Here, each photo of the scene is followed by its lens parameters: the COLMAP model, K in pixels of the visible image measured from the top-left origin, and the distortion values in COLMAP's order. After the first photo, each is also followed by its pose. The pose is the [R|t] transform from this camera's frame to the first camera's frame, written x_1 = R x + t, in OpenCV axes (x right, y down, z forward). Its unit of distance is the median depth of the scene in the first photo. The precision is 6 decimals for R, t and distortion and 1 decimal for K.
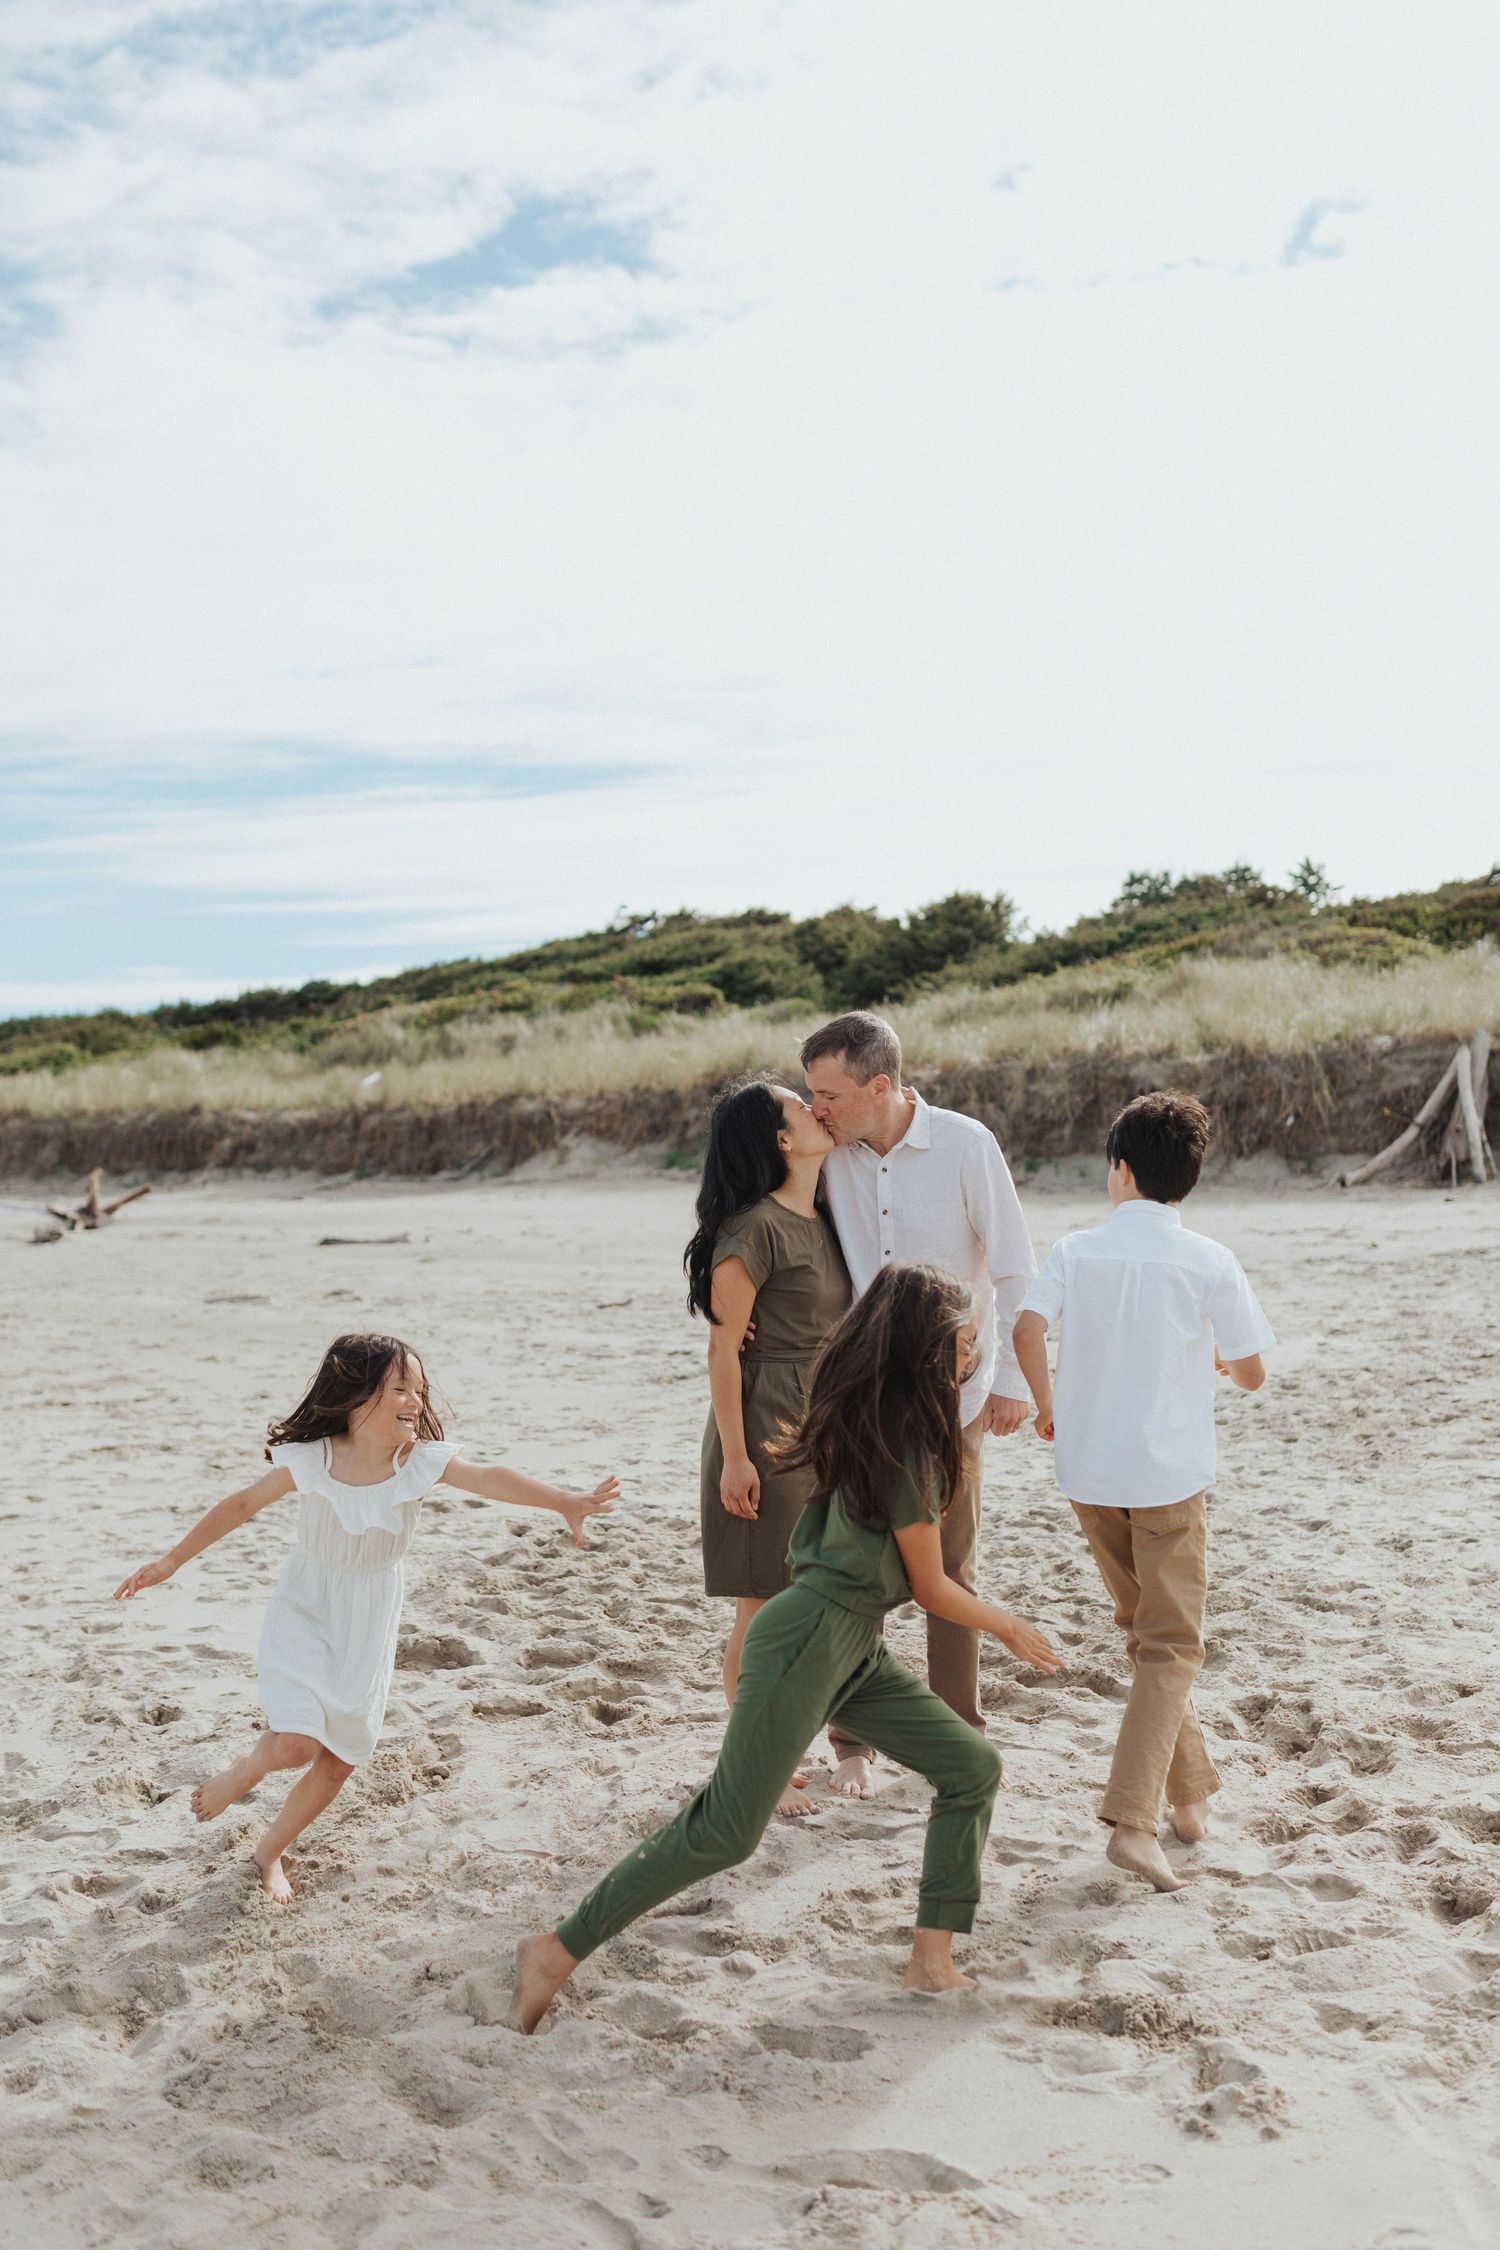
lens RADIAL K [[2137.4, 0, 759.6], [0, 2137.4, 1129.0], [0, 0, 1]] dist [-0.068546, 0.086672]
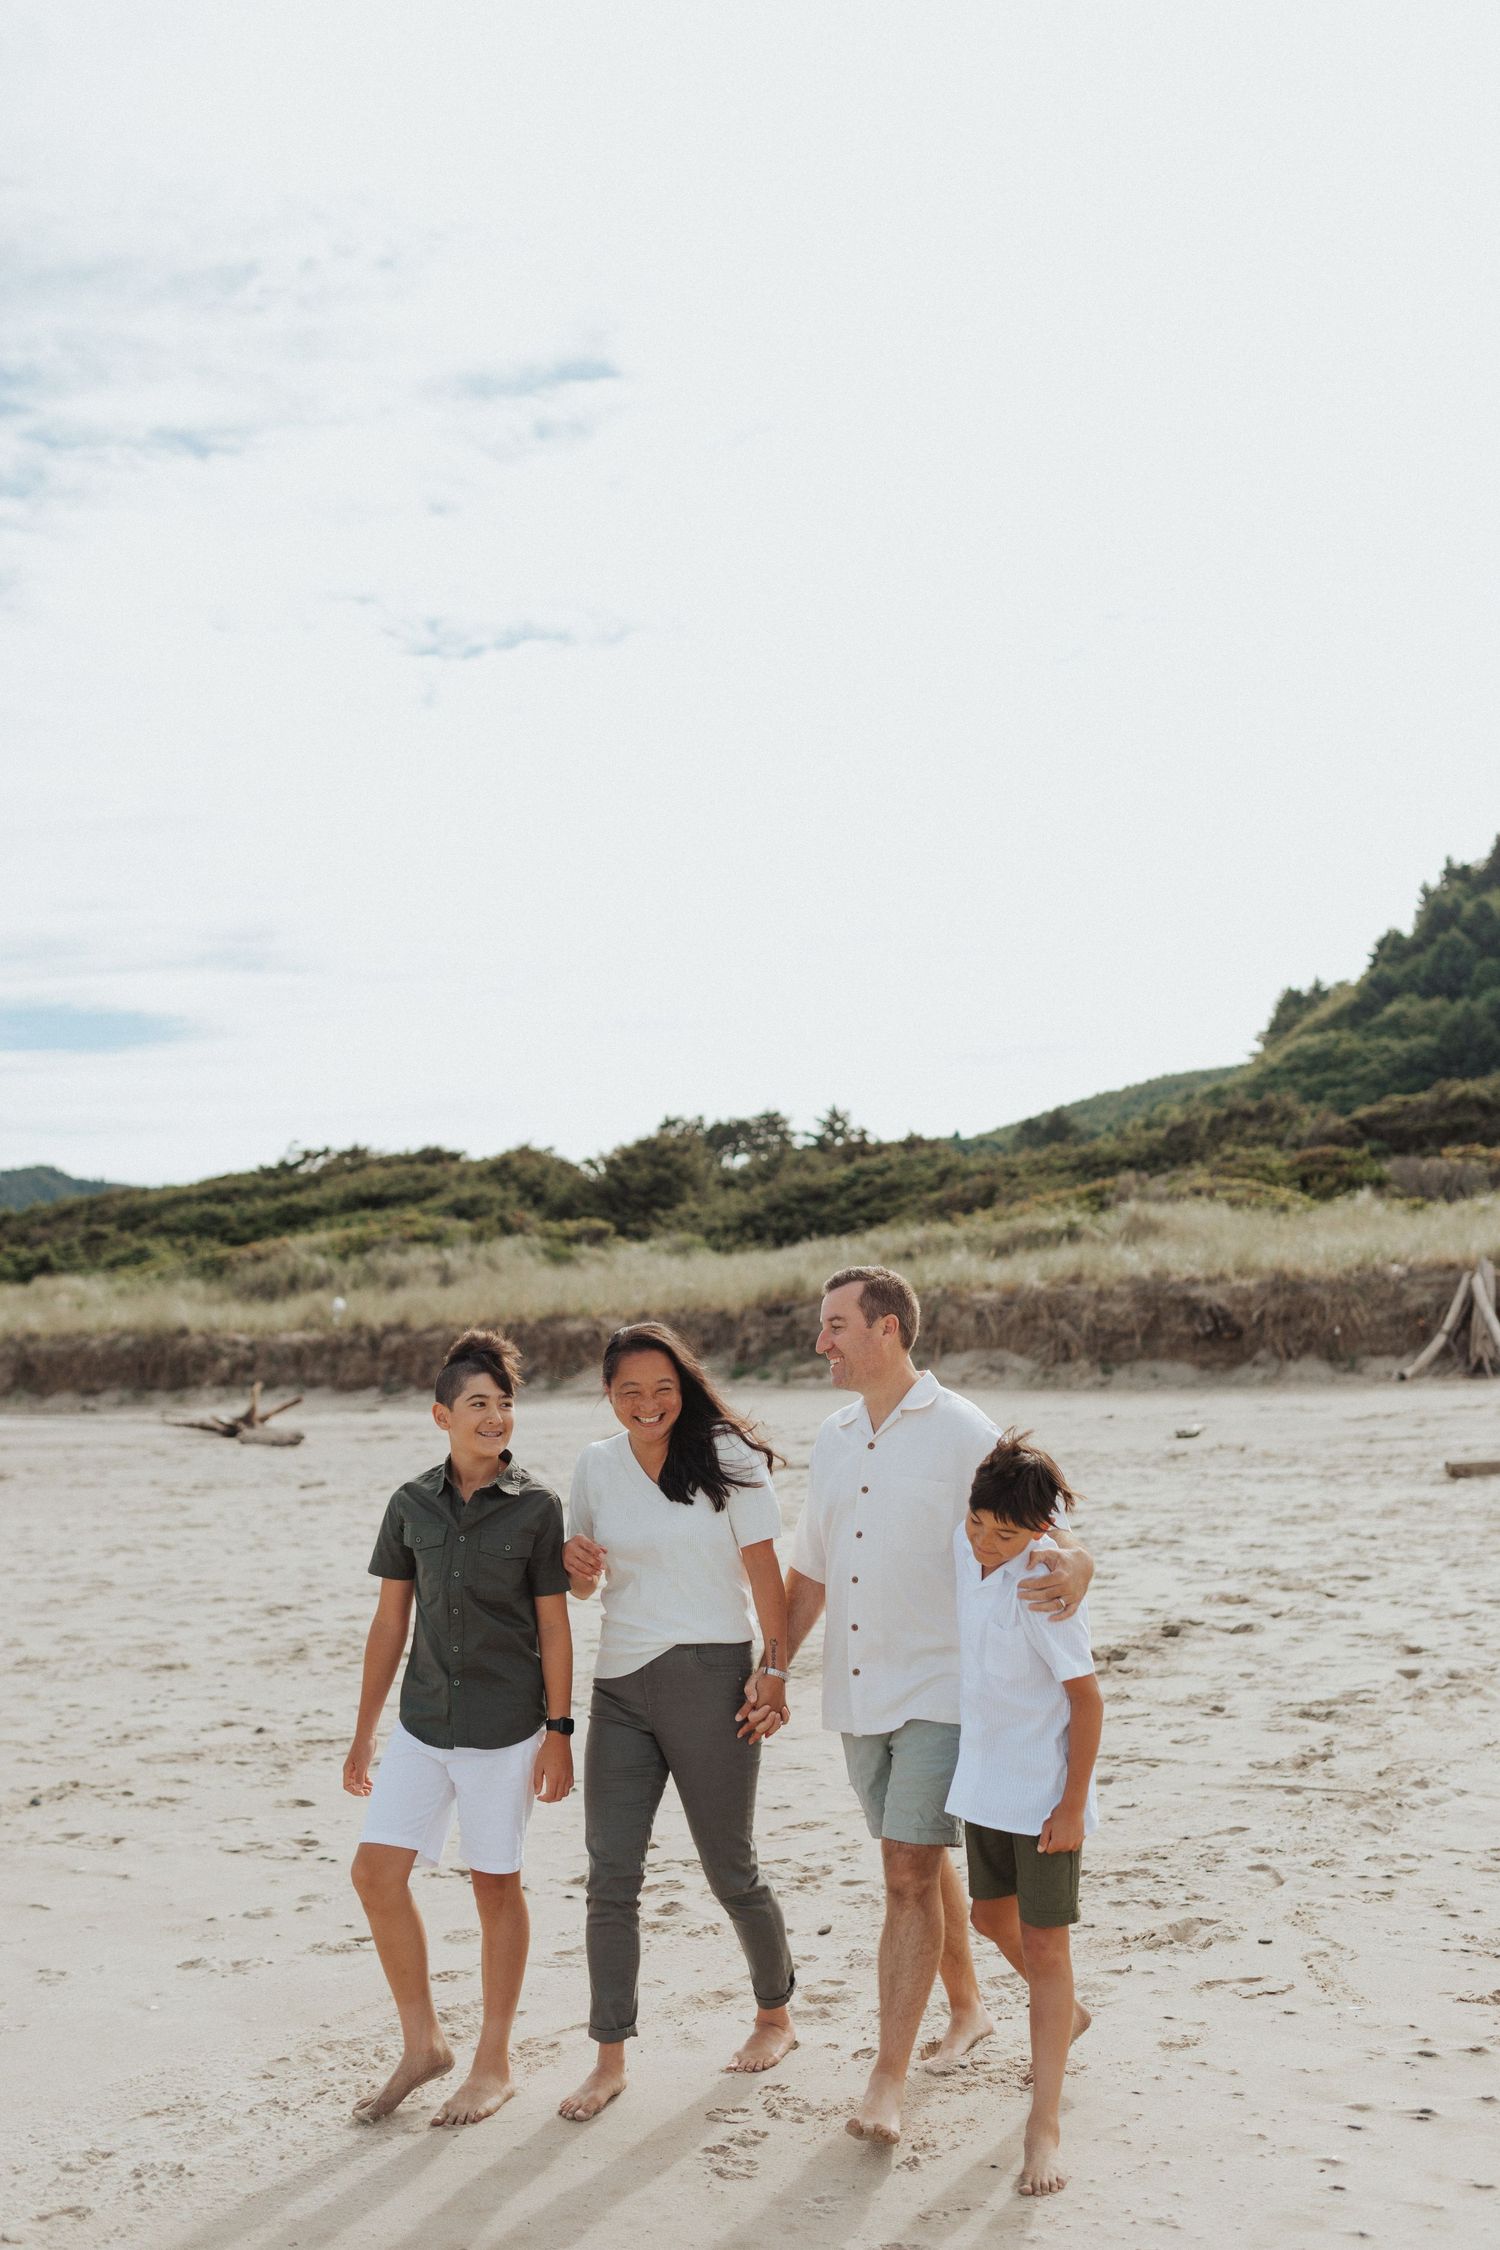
lens RADIAL K [[2137.4, 0, 759.6], [0, 2137.4, 1129.0], [0, 0, 1]] dist [-0.068546, 0.086672]
pose [[0.967756, 0.021546, 0.250965, -0.320825], [0.006374, 0.993921, -0.109909, 0.010982], [-0.251808, 0.107964, 0.961736, -0.124962]]
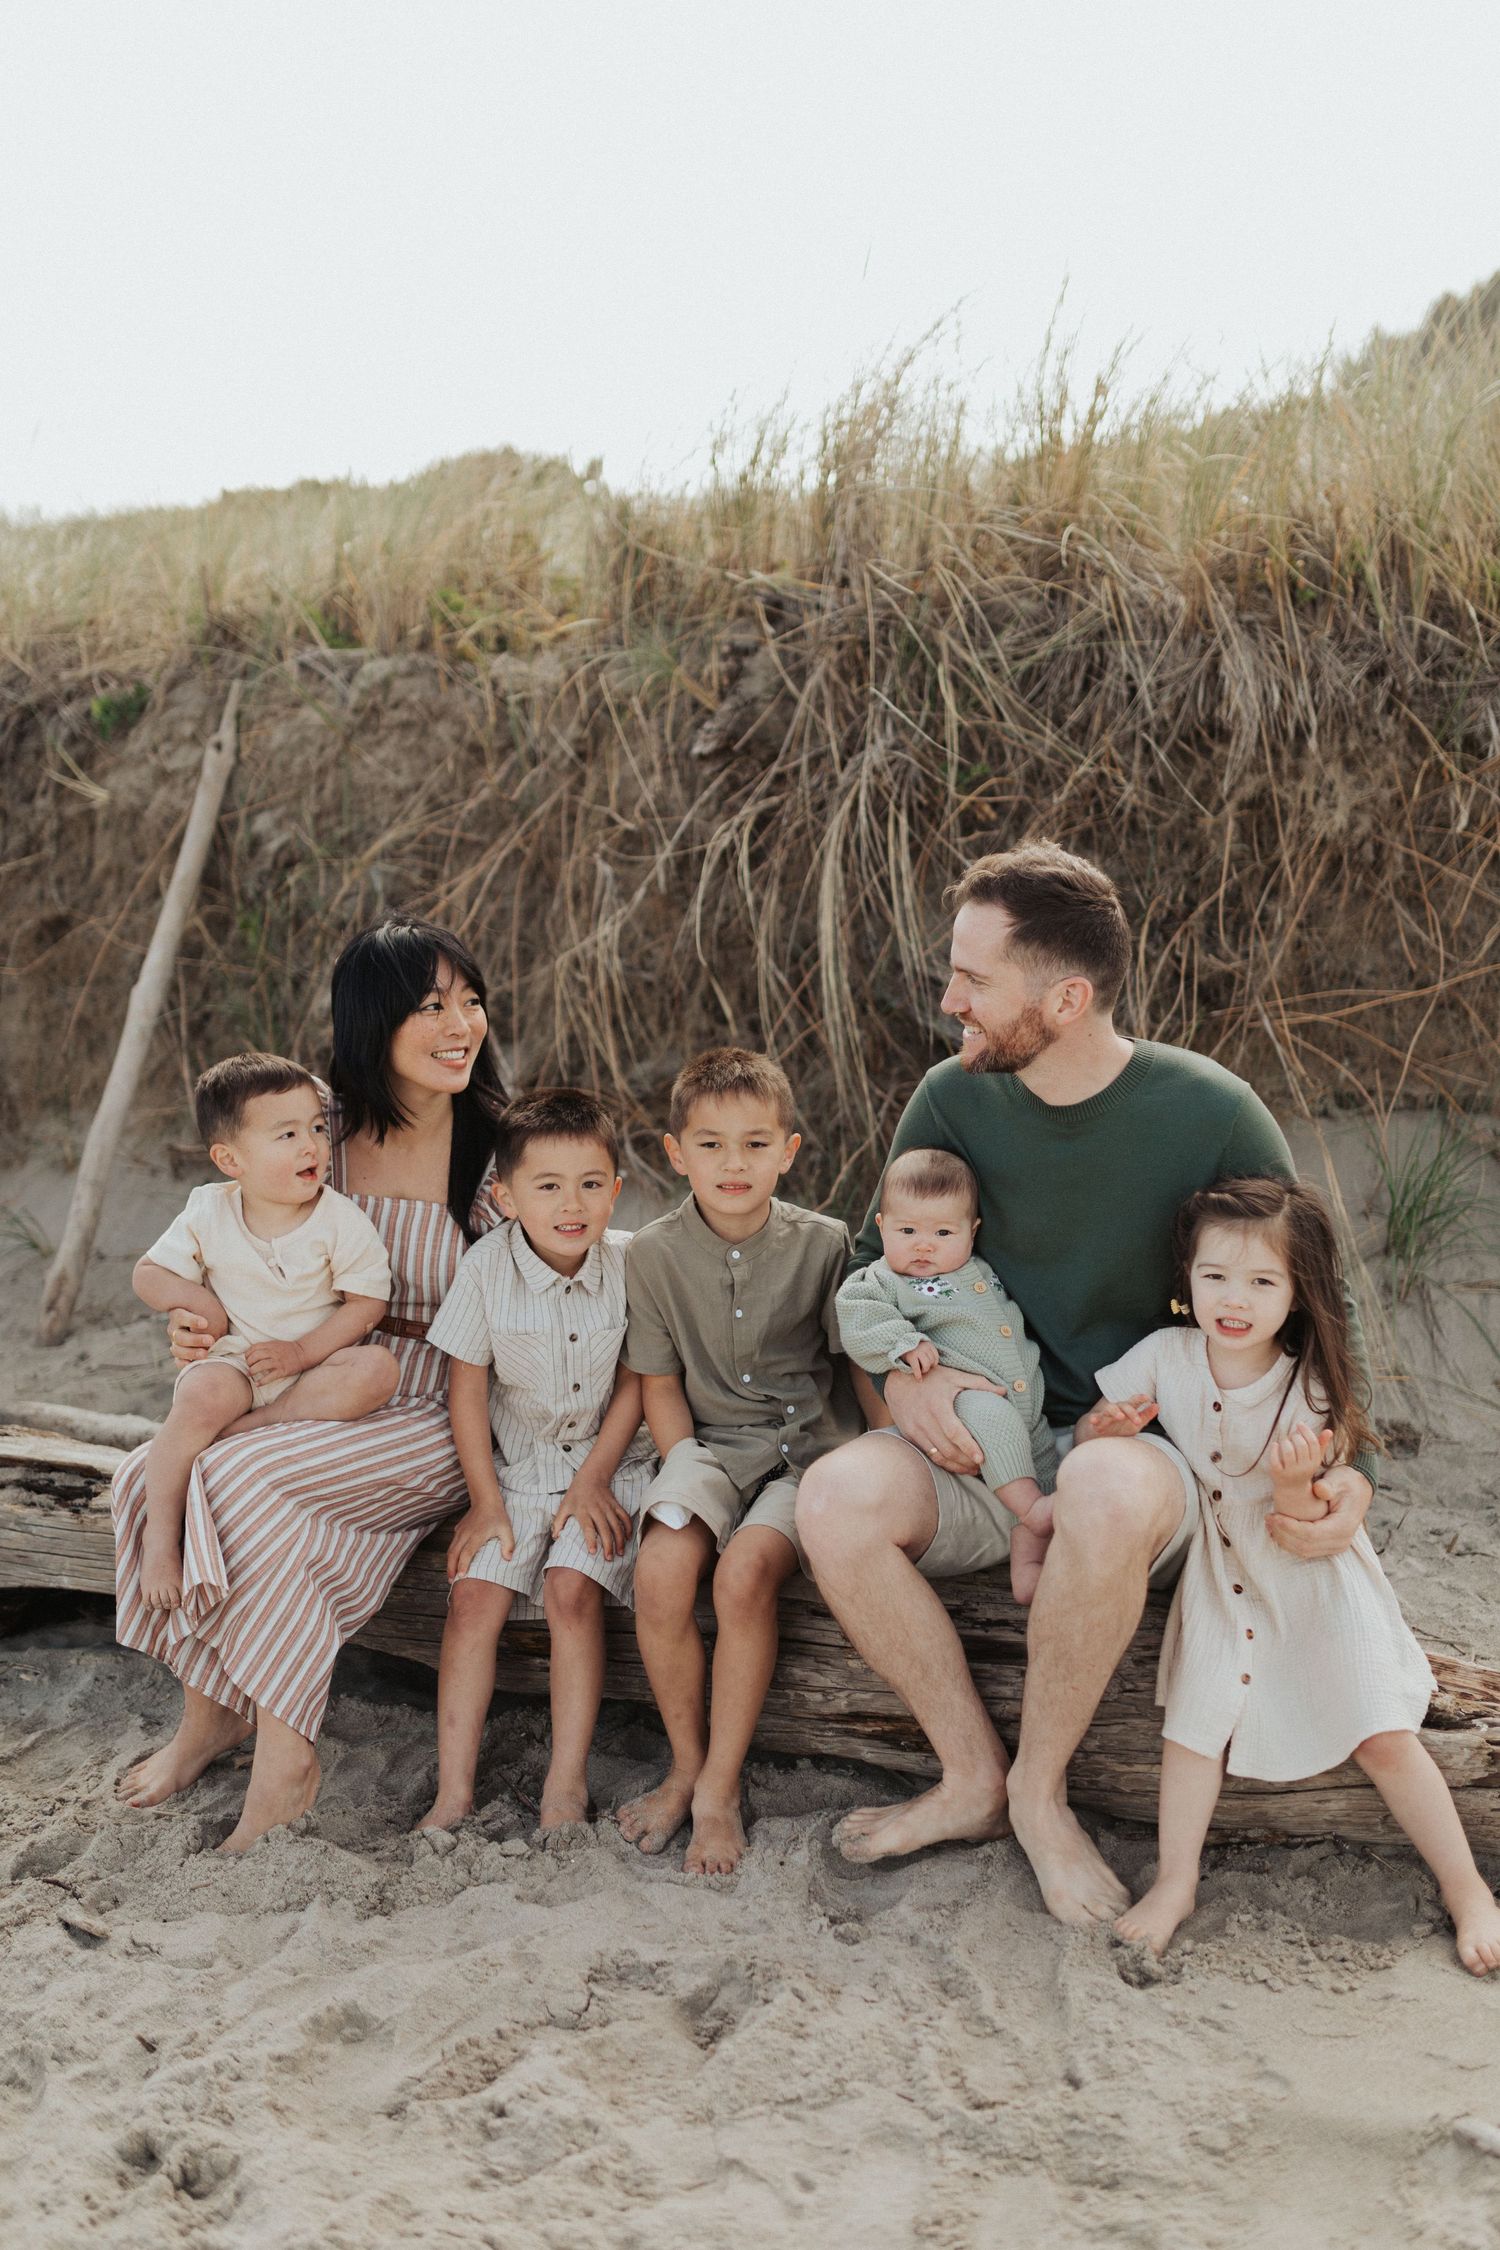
lens RADIAL K [[2226.6, 0, 750.0], [0, 2226.6, 1125.0], [0, 0, 1]] dist [-0.183231, 0.000248]
pose [[0.958163, -0.019687, 0.285544, 0.291115], [-0.013447, 0.993434, 0.113616, -0.016899], [-0.285906, -0.112702, 0.951607, 0.554325]]
